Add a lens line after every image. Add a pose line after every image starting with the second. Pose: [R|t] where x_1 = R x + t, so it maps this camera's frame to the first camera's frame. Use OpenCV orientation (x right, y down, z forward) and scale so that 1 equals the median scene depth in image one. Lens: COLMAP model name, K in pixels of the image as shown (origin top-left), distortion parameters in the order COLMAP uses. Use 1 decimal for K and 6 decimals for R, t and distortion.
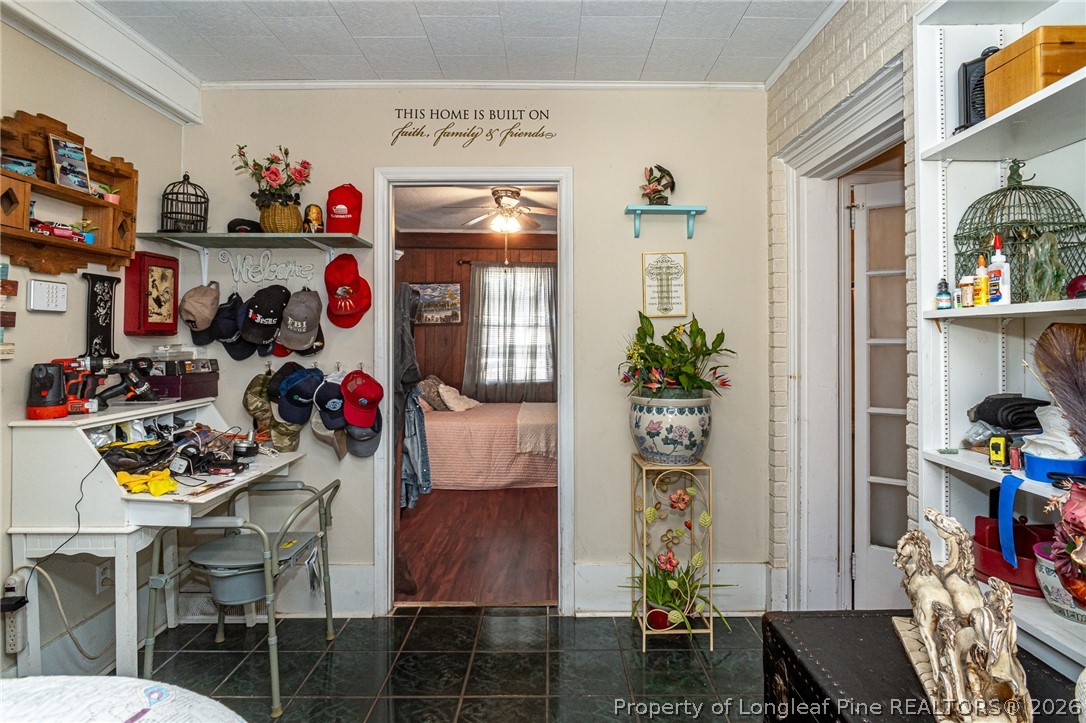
lens RADIAL K [[588.2, 0, 528.5], [0, 588.2, 336.9], [0, 0, 1]] dist [-0.005387, -0.000572]
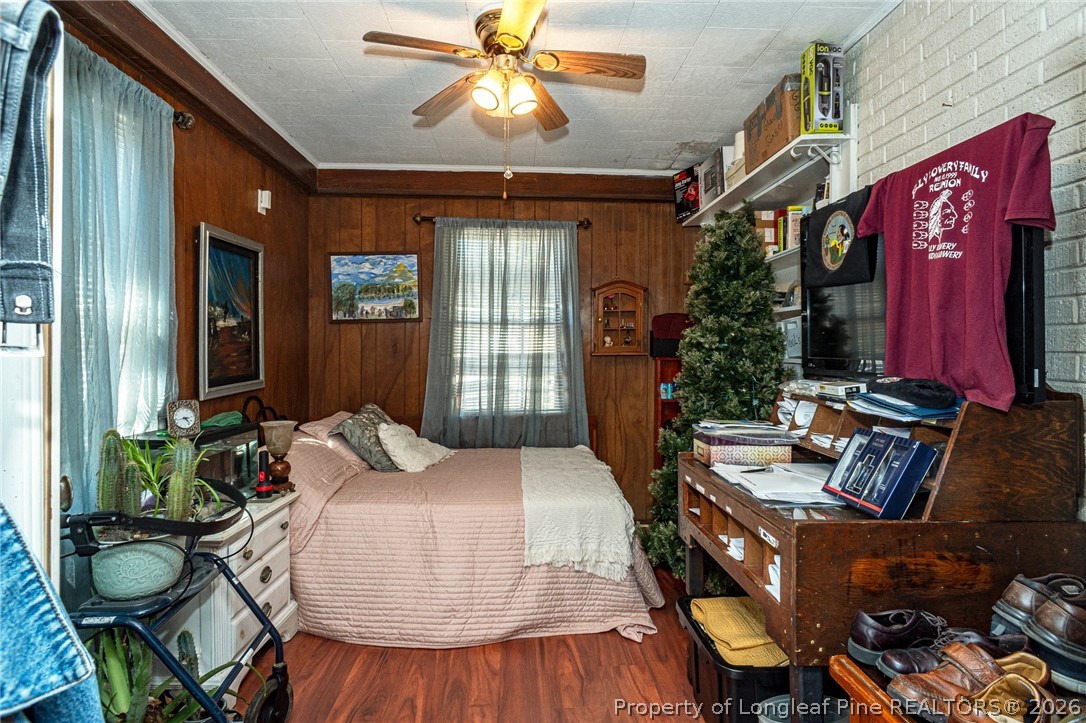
lens RADIAL K [[588.2, 0, 528.5], [0, 588.2, 336.9], [0, 0, 1]] dist [-0.005387, -0.000572]
pose [[0.998628, -0.003140, 0.052270, -0.033338], [0.003801, 0.999914, -0.012543, 0.003600], [-0.052226, 0.012724, 0.998554, 0.384655]]
